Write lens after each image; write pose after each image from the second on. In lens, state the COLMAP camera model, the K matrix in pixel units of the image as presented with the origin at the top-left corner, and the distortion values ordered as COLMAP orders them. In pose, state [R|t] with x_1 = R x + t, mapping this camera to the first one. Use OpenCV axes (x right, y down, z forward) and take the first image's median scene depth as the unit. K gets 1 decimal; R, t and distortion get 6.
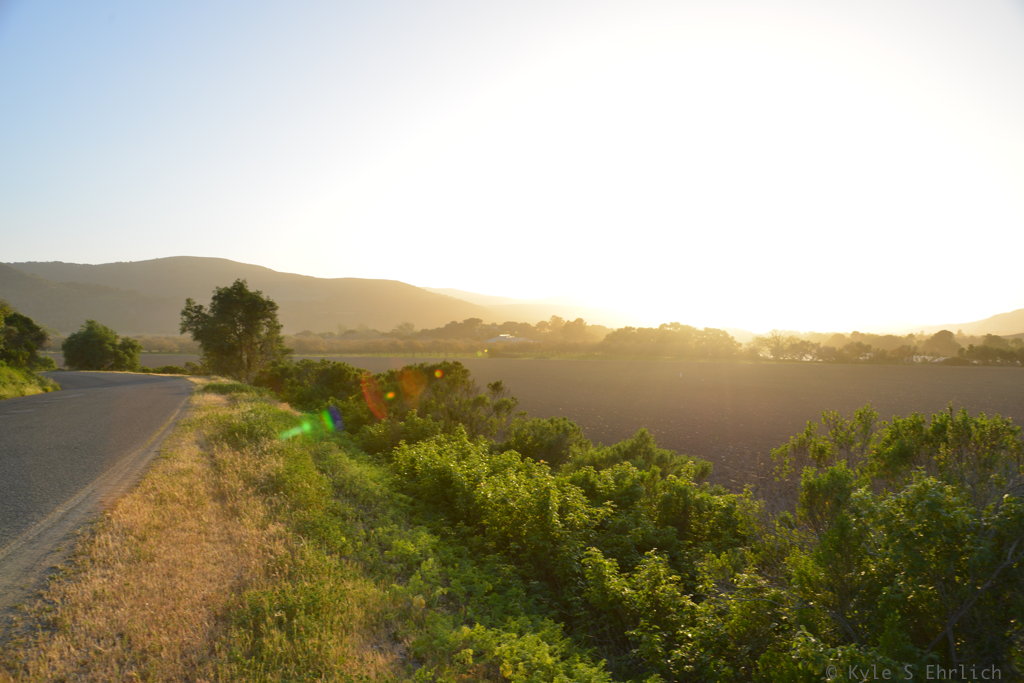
lens RADIAL K [[797.9, 0, 510.1], [0, 797.9, 335.3], [0, 0, 1]] dist [-0.044261, 0.003223]
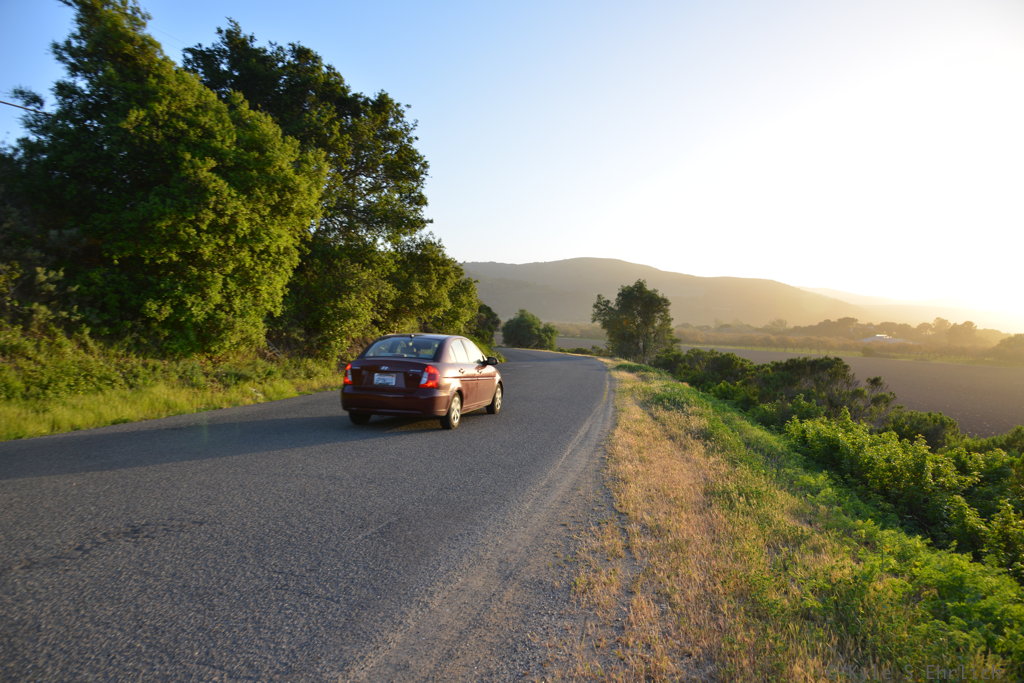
lens RADIAL K [[706.1, 0, 510.3], [0, 706.1, 341.6], [0, 0, 1]] dist [-0.024884, -0.001123]
pose [[0.879823, 0.049736, -0.472691, -0.001819], [-0.040237, 0.998734, 0.030194, -0.000568], [0.473595, -0.007546, 0.880711, -0.040579]]
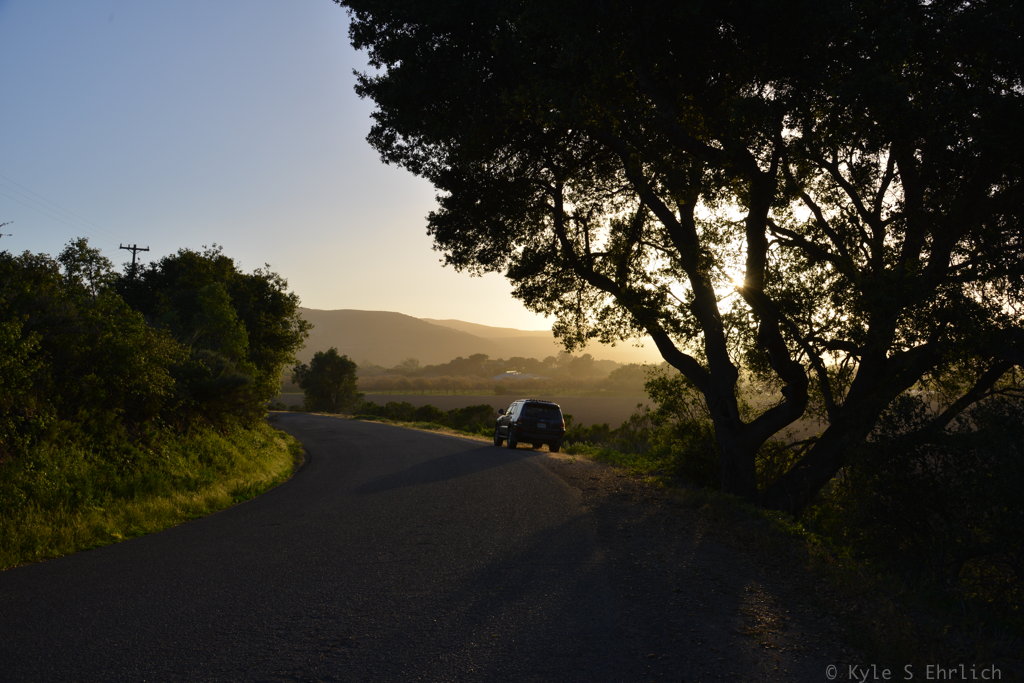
lens RADIAL K [[843.2, 0, 510.3], [0, 843.2, 349.5], [0, 0, 1]] dist [-0.031461, 0.001047]
pose [[0.999961, -0.003504, -0.008158, 0.007744], [0.003306, 0.999701, -0.024231, -0.026431], [0.008240, 0.024203, 0.999673, -0.571280]]
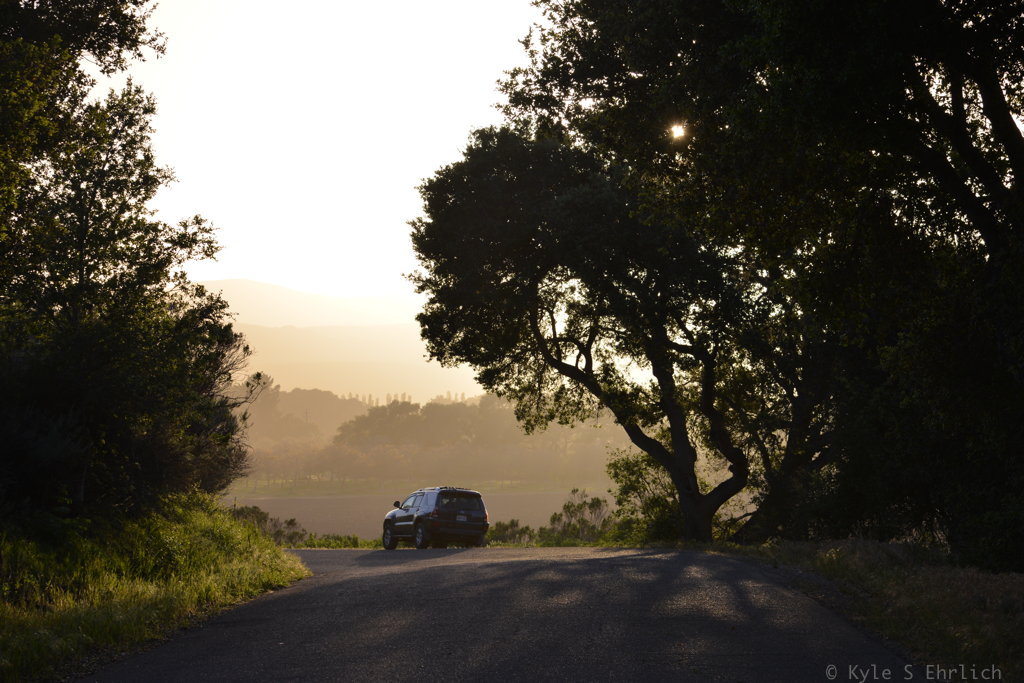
lens RADIAL K [[2512.0, 0, 506.1], [0, 2512.0, 299.7], [0, 0, 1]] dist [-0.119852, 0.000000]
pose [[0.982004, -0.020163, 0.187782, -0.159013], [0.028905, 0.998616, -0.043934, -0.042810], [-0.186636, 0.048571, 0.981228, -1.183958]]
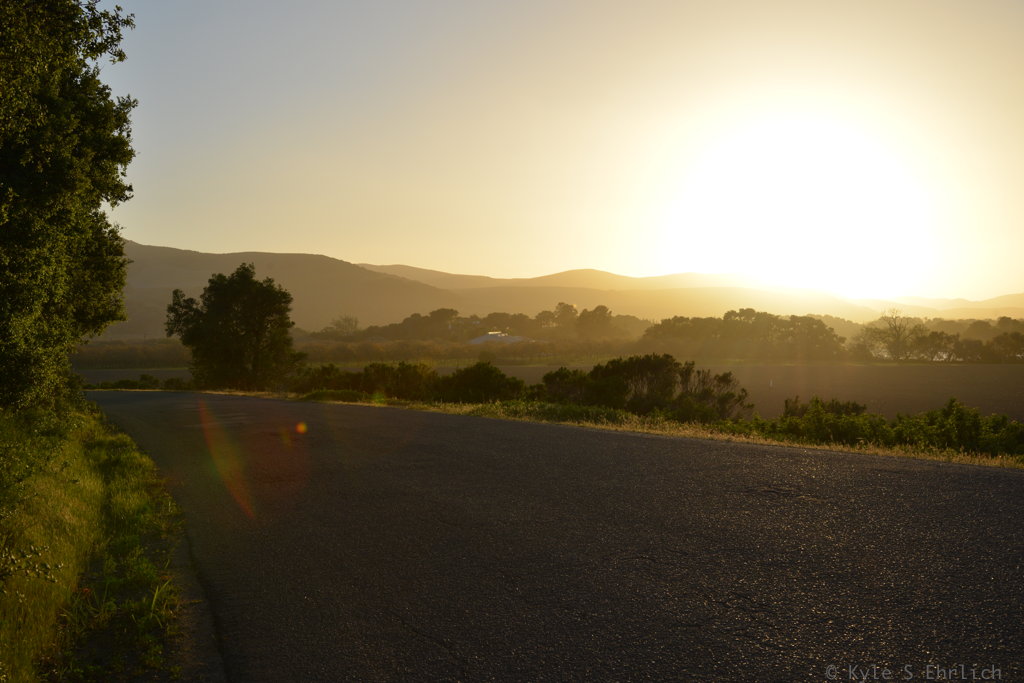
lens RADIAL K [[1181.9, 0, 511.9], [0, 1181.9, 338.3], [0, 0, 1]] dist [-0.032789, 0.000000]
pose [[0.999668, -0.019517, 0.016801, -0.098966], [0.019439, 0.999800, 0.004781, 0.001154], [-0.016891, -0.004453, 0.999847, -0.146804]]
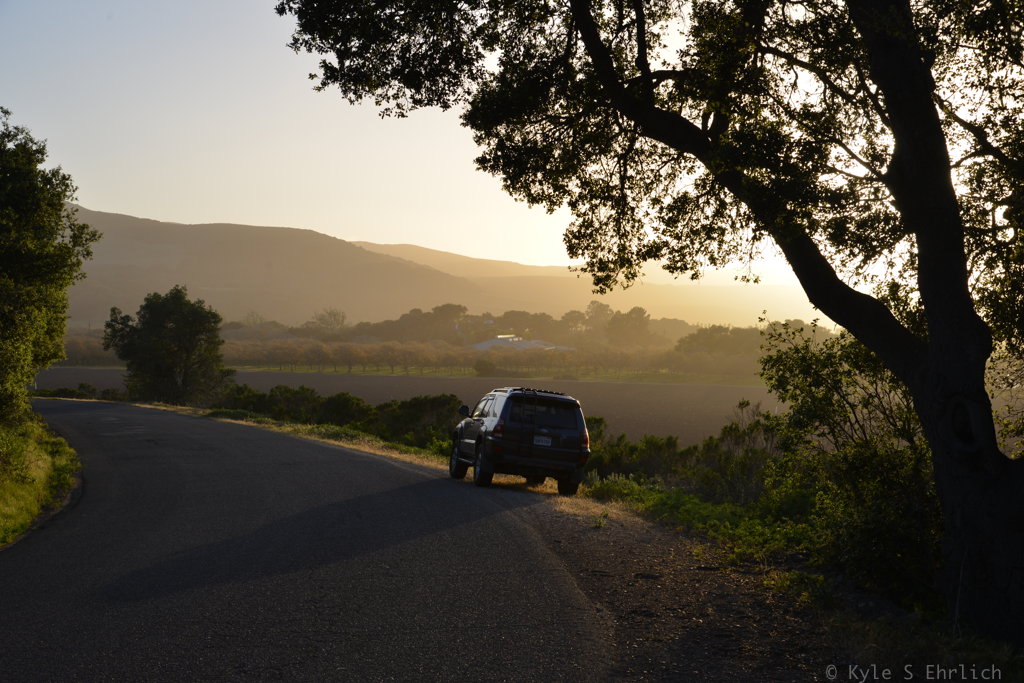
lens RADIAL K [[1461.1, 0, 510.6], [0, 1461.1, 332.5], [0, 0, 1]] dist [-0.029640, 0.000000]
pose [[0.999893, 0.014011, -0.004189, 0.013331], [-0.014014, 0.999902, -0.000559, -0.025093], [0.004181, 0.000617, 0.999991, -0.507131]]
